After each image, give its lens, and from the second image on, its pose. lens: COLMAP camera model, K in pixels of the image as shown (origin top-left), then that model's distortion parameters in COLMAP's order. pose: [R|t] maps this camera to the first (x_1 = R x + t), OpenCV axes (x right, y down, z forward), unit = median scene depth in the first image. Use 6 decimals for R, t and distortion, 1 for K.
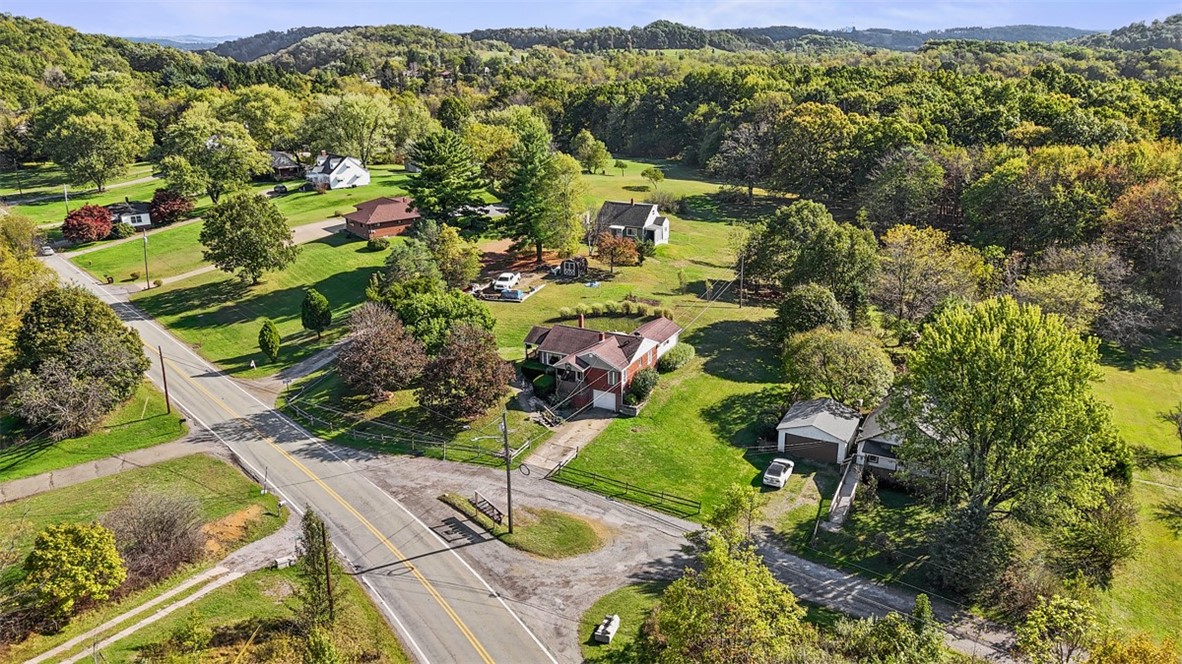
lens RADIAL K [[857.8, 0, 591.0], [0, 857.8, 332.0], [0, 0, 1]] dist [0.063392, -0.055804]
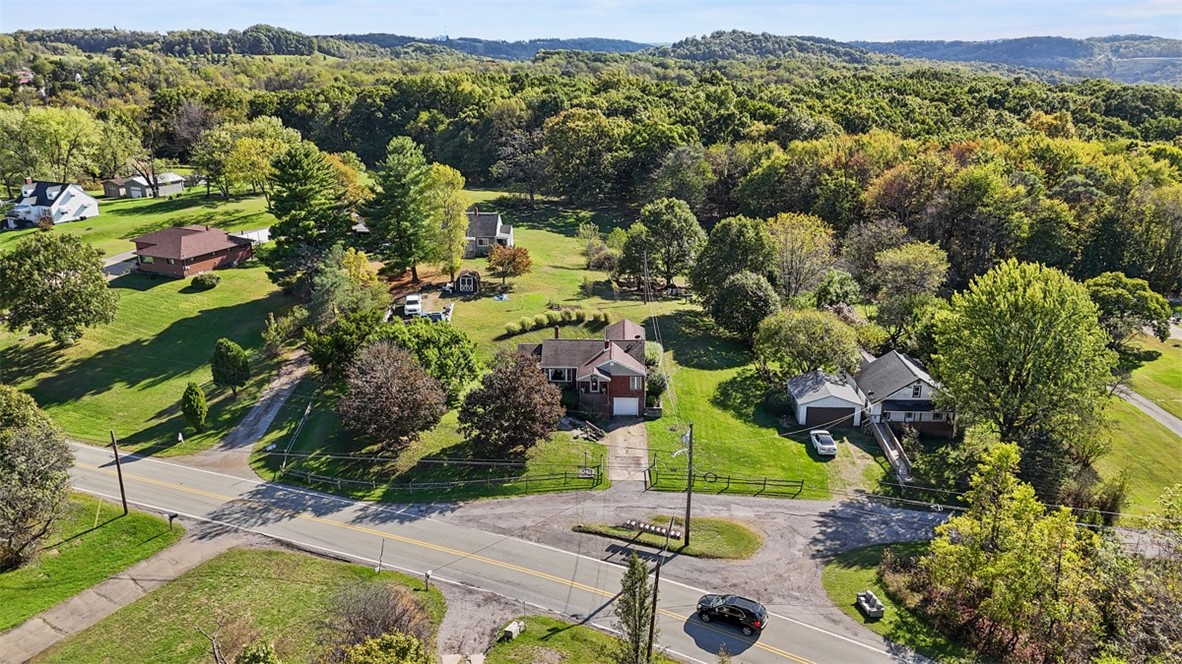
lens RADIAL K [[857.8, 0, 591.0], [0, 857.8, 332.0], [0, 0, 1]] dist [0.063392, -0.055804]
pose [[0.904212, -0.128009, 0.407448, -0.273223], [0.131186, 0.991151, 0.020264, -0.020842], [-0.406437, 0.035128, 0.913003, 0.066118]]
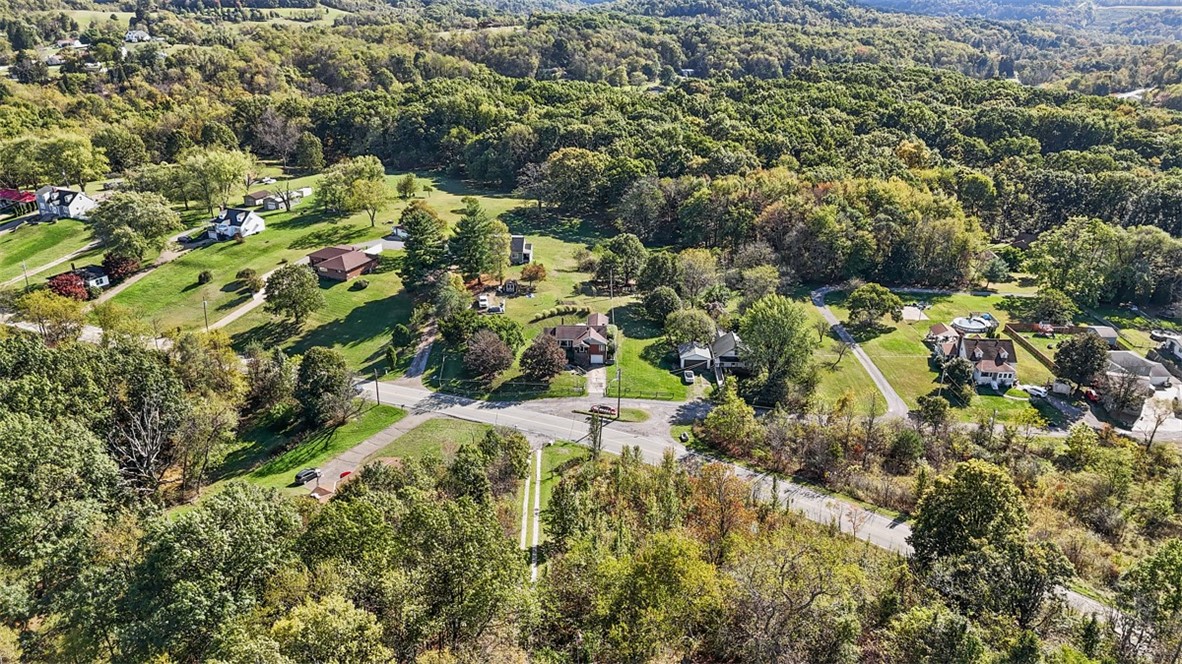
lens RADIAL K [[849.5, 0, 591.0], [0, 849.5, 332.0], [0, 0, 1]] dist [0.035421, -0.049013]
pose [[0.899939, -0.151136, 0.408983, -0.536768], [0.123193, 0.987921, 0.093999, -0.115959], [-0.418249, -0.034210, 0.907688, -0.549985]]
